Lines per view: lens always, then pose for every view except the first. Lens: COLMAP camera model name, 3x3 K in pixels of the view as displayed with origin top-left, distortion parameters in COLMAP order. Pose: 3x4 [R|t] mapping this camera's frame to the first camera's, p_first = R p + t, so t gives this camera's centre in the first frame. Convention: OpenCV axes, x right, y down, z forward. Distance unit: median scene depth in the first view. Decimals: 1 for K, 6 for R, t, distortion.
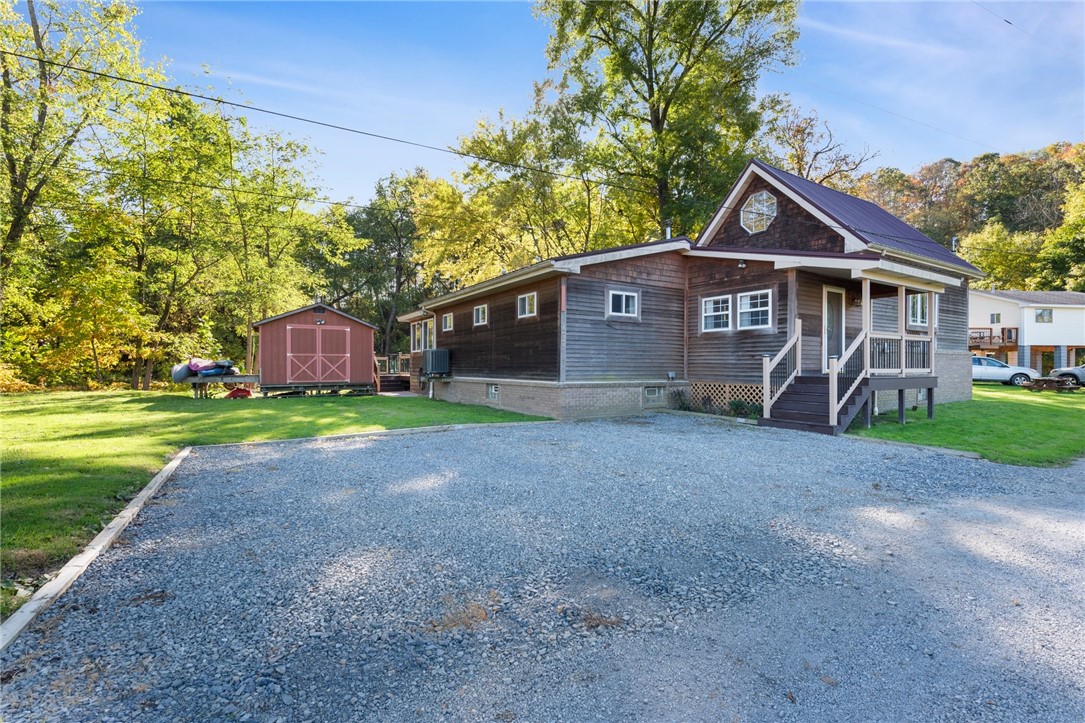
lens RADIAL K [[479.0, 0, 542.5], [0, 479.0, 361.5], [0, 0, 1]] dist [0.001450, 0.000179]
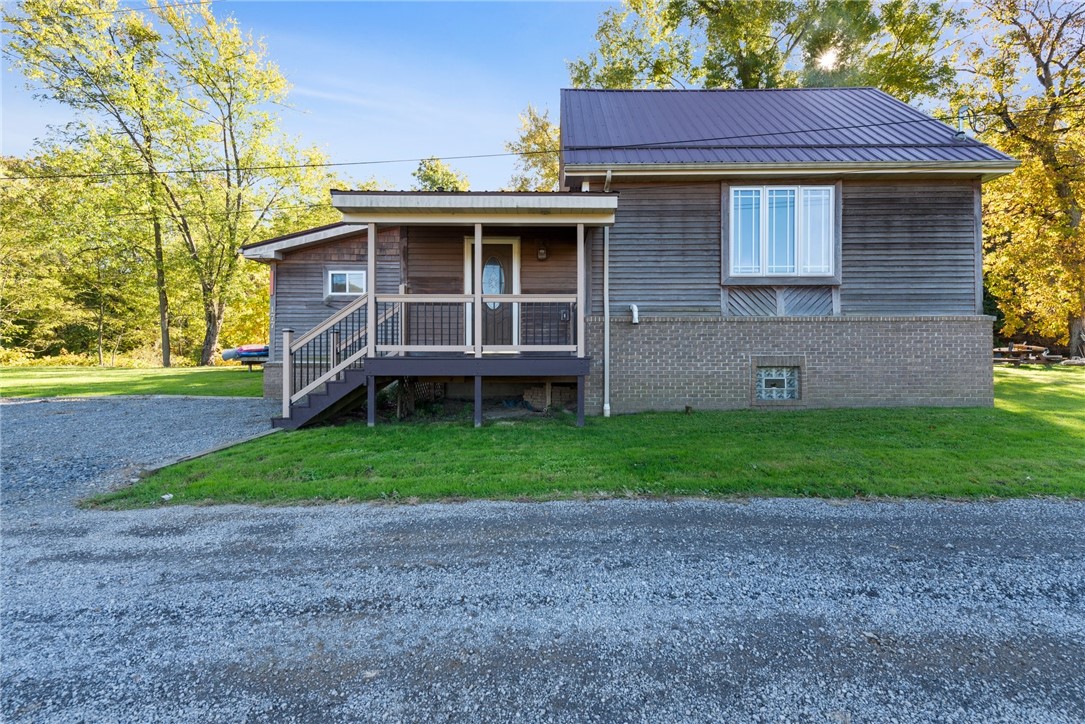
lens RADIAL K [[428.0, 0, 544.3], [0, 428.0, 345.7], [0, 0, 1]] dist [-0.000850, -0.000083]
pose [[0.857182, -0.008133, -0.514949, 1.386793], [0.004983, 0.999959, -0.007498, 0.024908], [0.514989, 0.003861, 0.857188, 0.648982]]
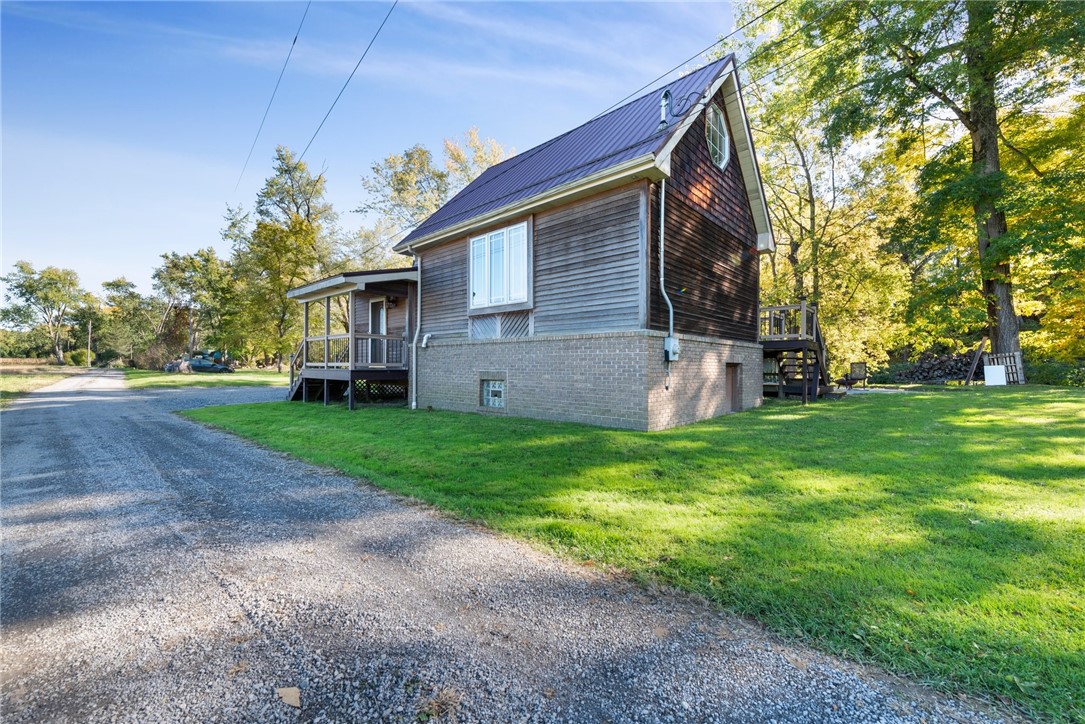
lens RADIAL K [[434.2, 0, 549.6], [0, 434.2, 366.1], [0, 0, 1]] dist [0.007372, -0.000020]
pose [[0.299715, 0.001320, -0.954028, 2.465812], [-0.000523, 0.999999, 0.001219, 0.027320], [0.954029, 0.000133, 0.299715, 1.487307]]
